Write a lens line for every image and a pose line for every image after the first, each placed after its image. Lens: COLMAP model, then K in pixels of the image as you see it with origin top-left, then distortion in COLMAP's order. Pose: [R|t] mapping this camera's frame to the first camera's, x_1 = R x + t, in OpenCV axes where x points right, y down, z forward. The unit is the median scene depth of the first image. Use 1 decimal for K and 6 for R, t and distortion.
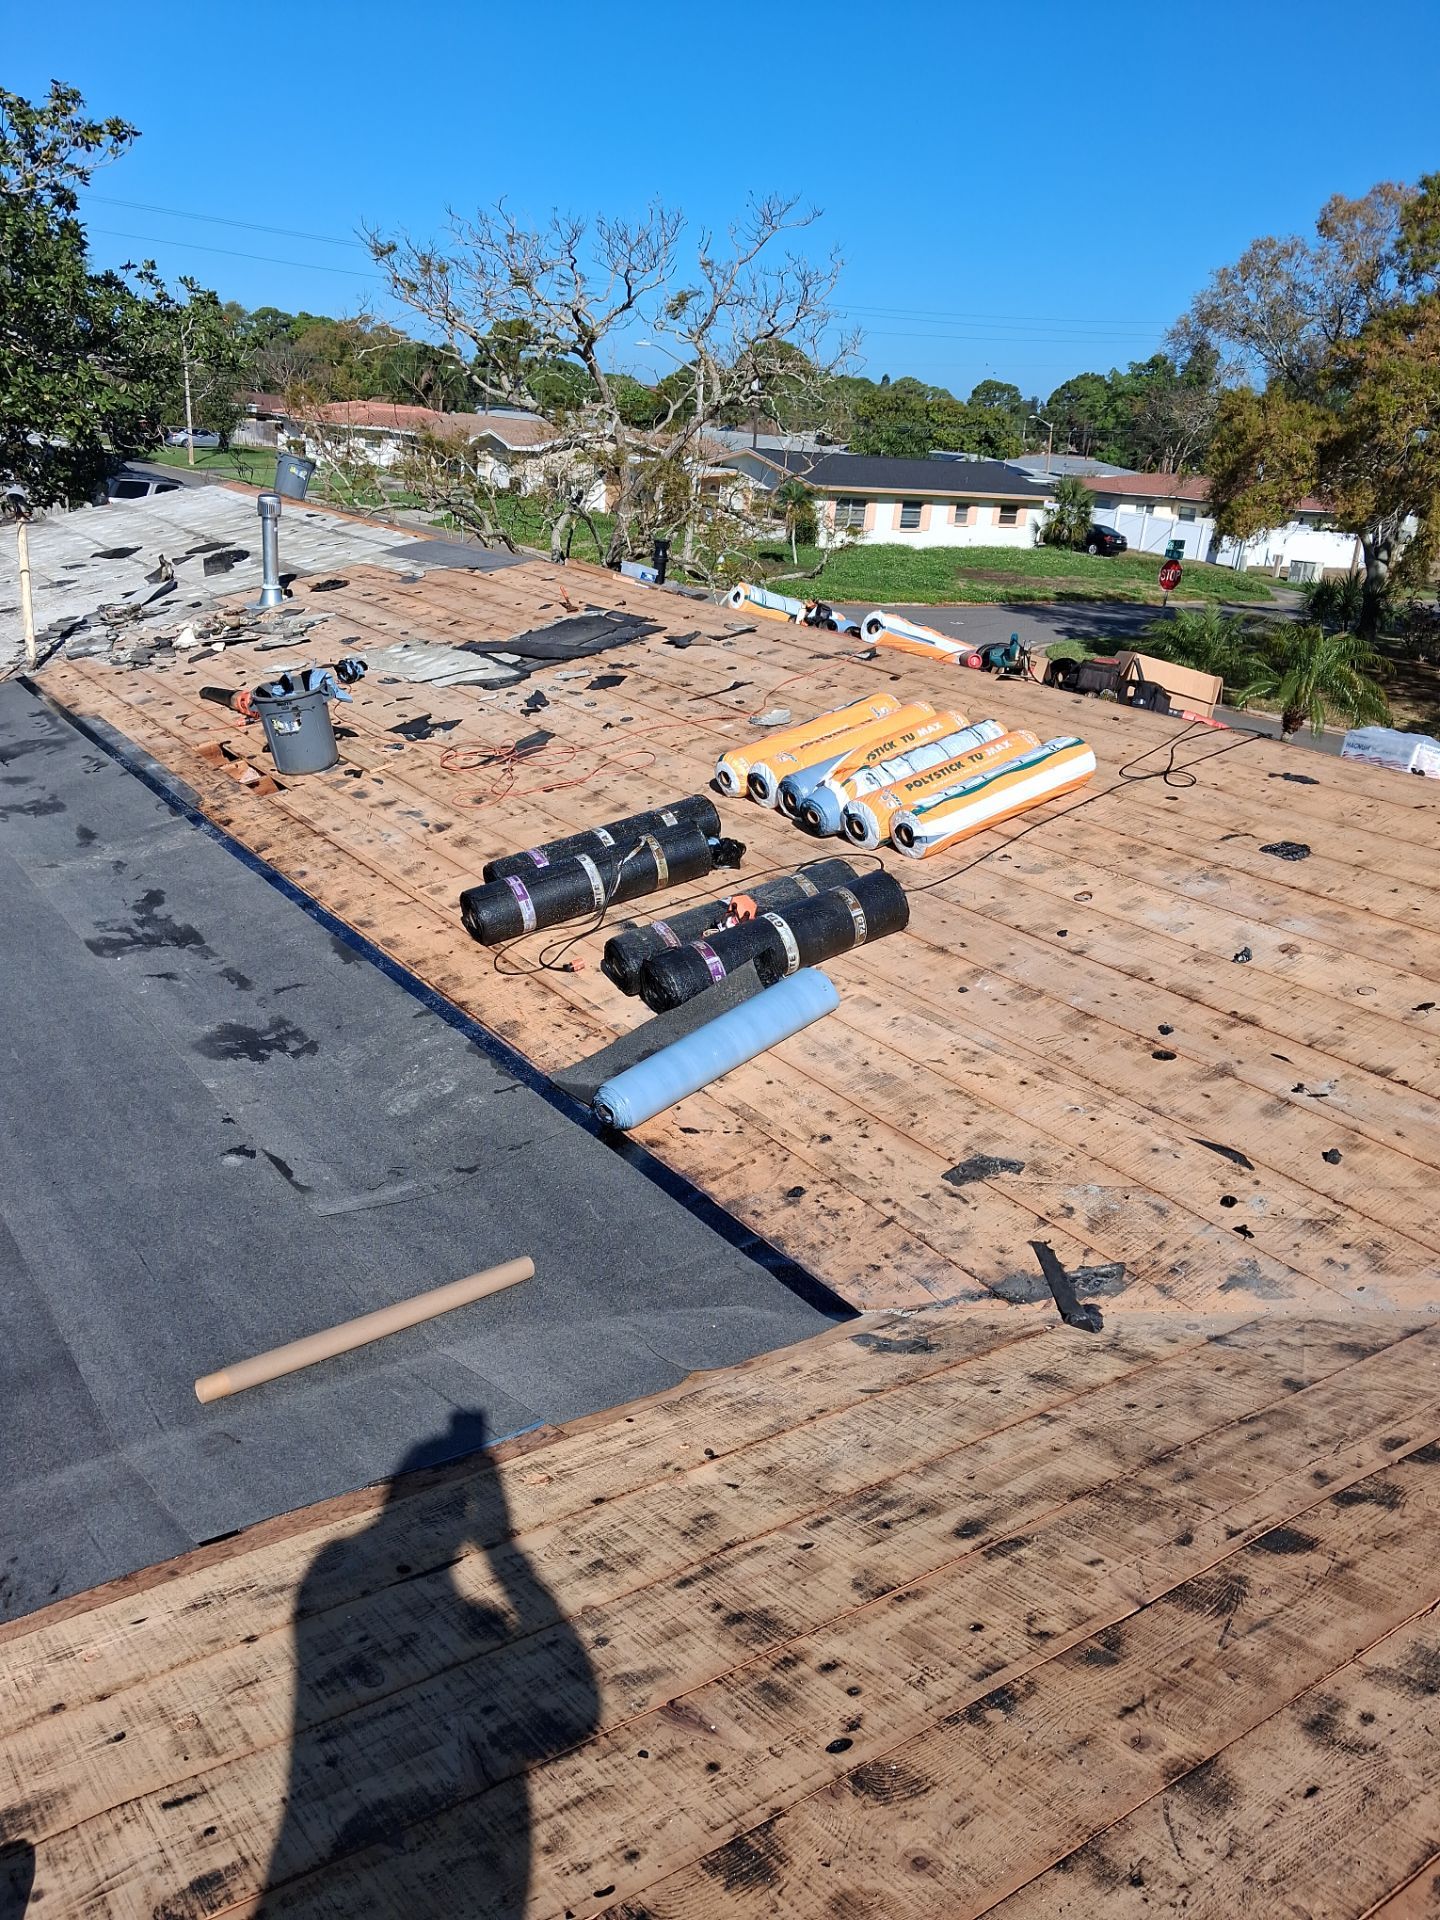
lens RADIAL K [[1513.5, 0, 718.7], [0, 1513.5, 1005.3], [0, 0, 1]] dist [0.015059, -0.007257]
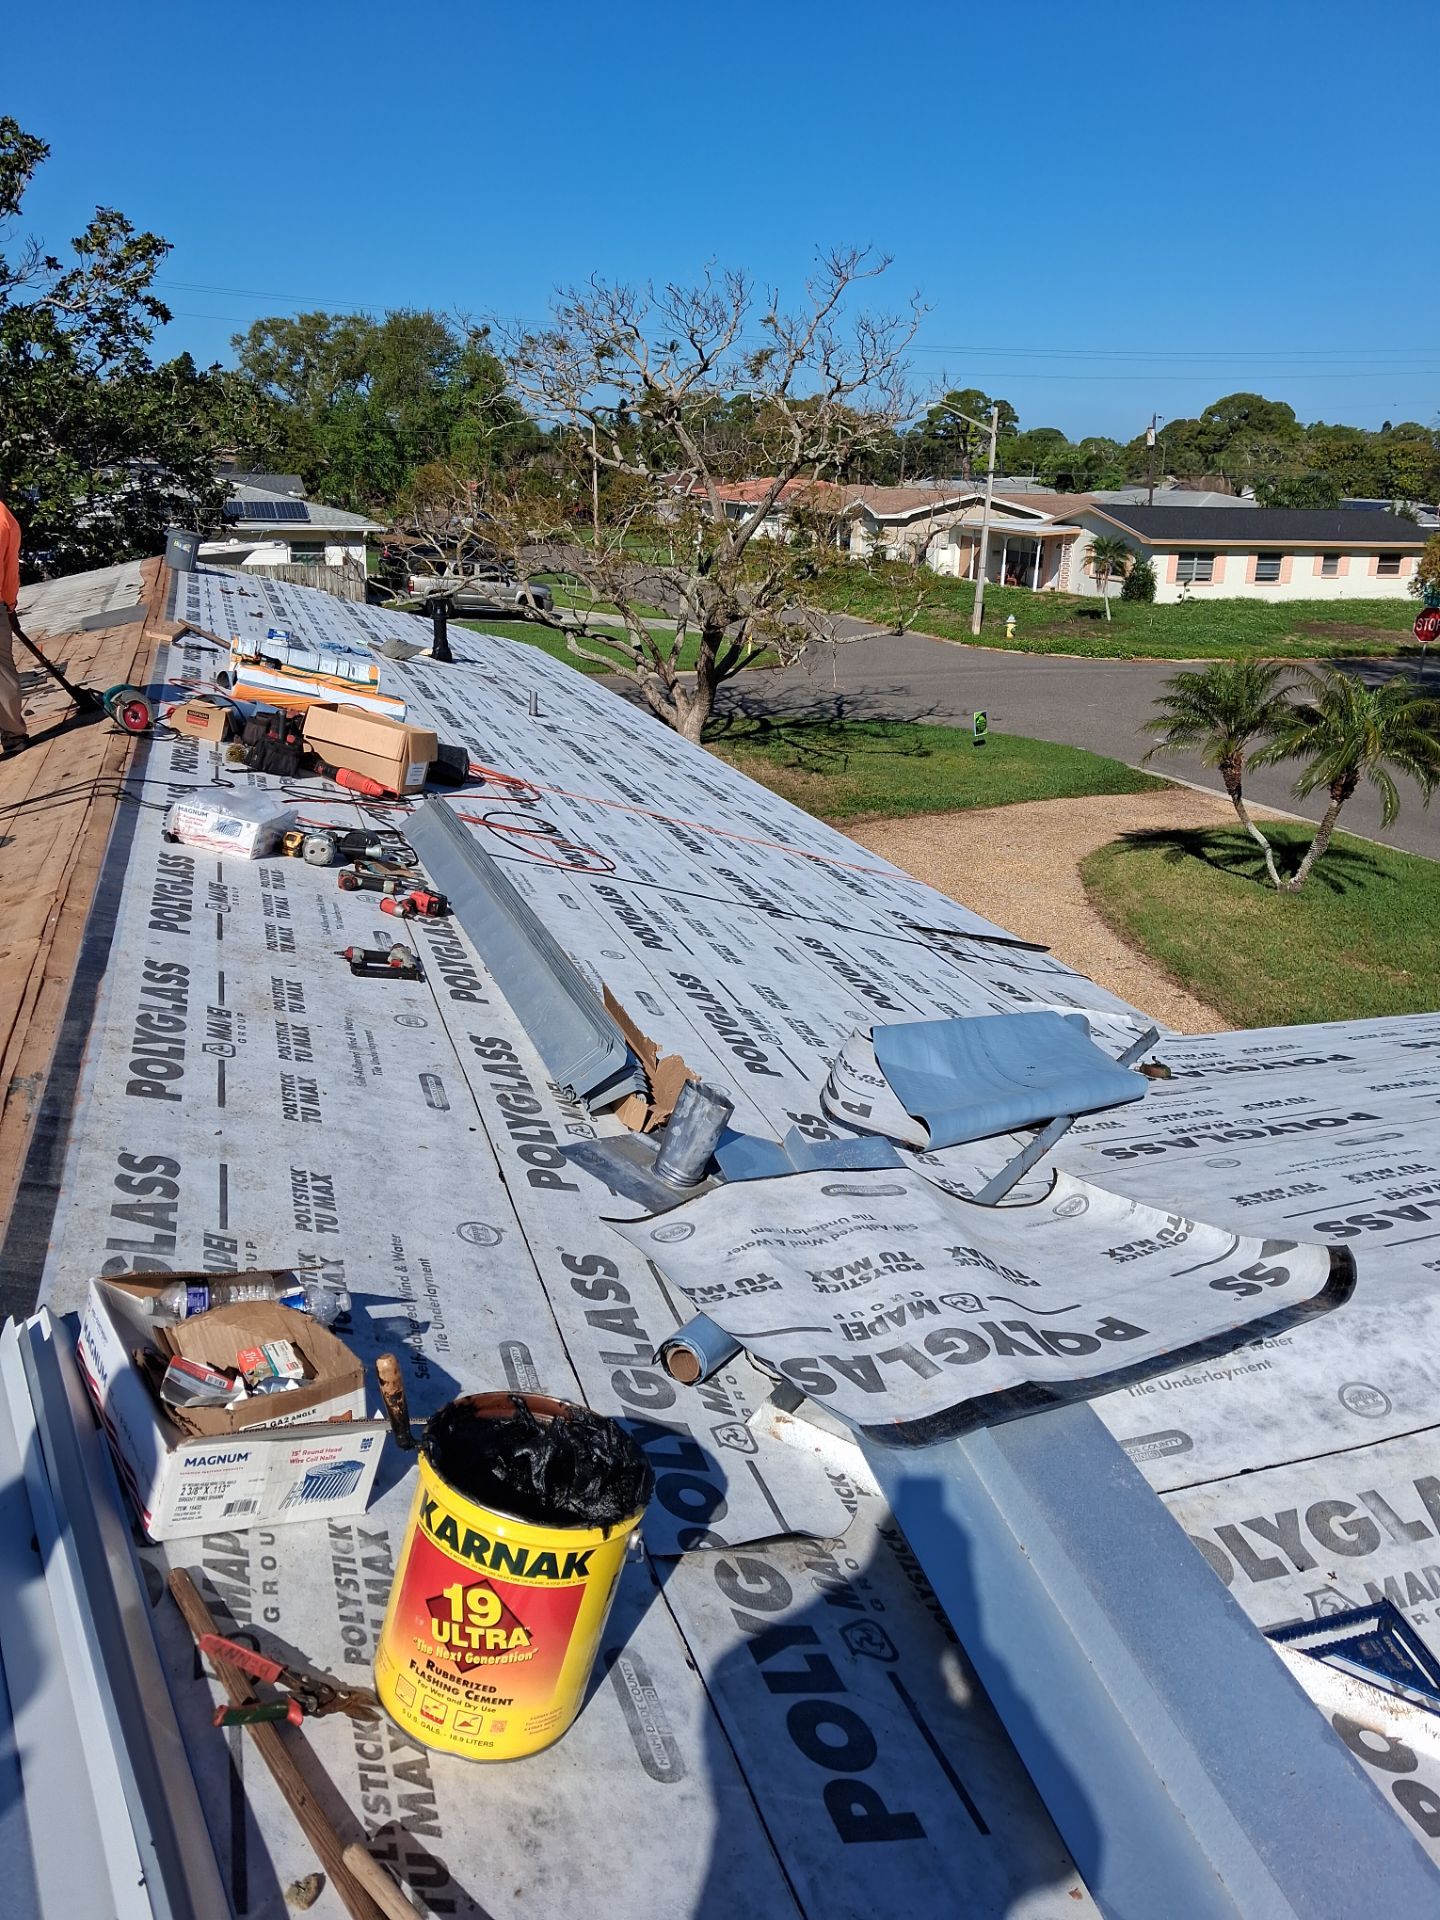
lens RADIAL K [[1485.2, 0, 722.9], [0, 1485.2, 1011.1], [0, 0, 1]] dist [0.004066, -0.002911]
pose [[0.956724, 0.056007, -0.285558, 0.543269], [-0.064571, 0.997699, -0.020657, -0.044212], [0.283744, 0.038202, 0.958139, 0.179783]]
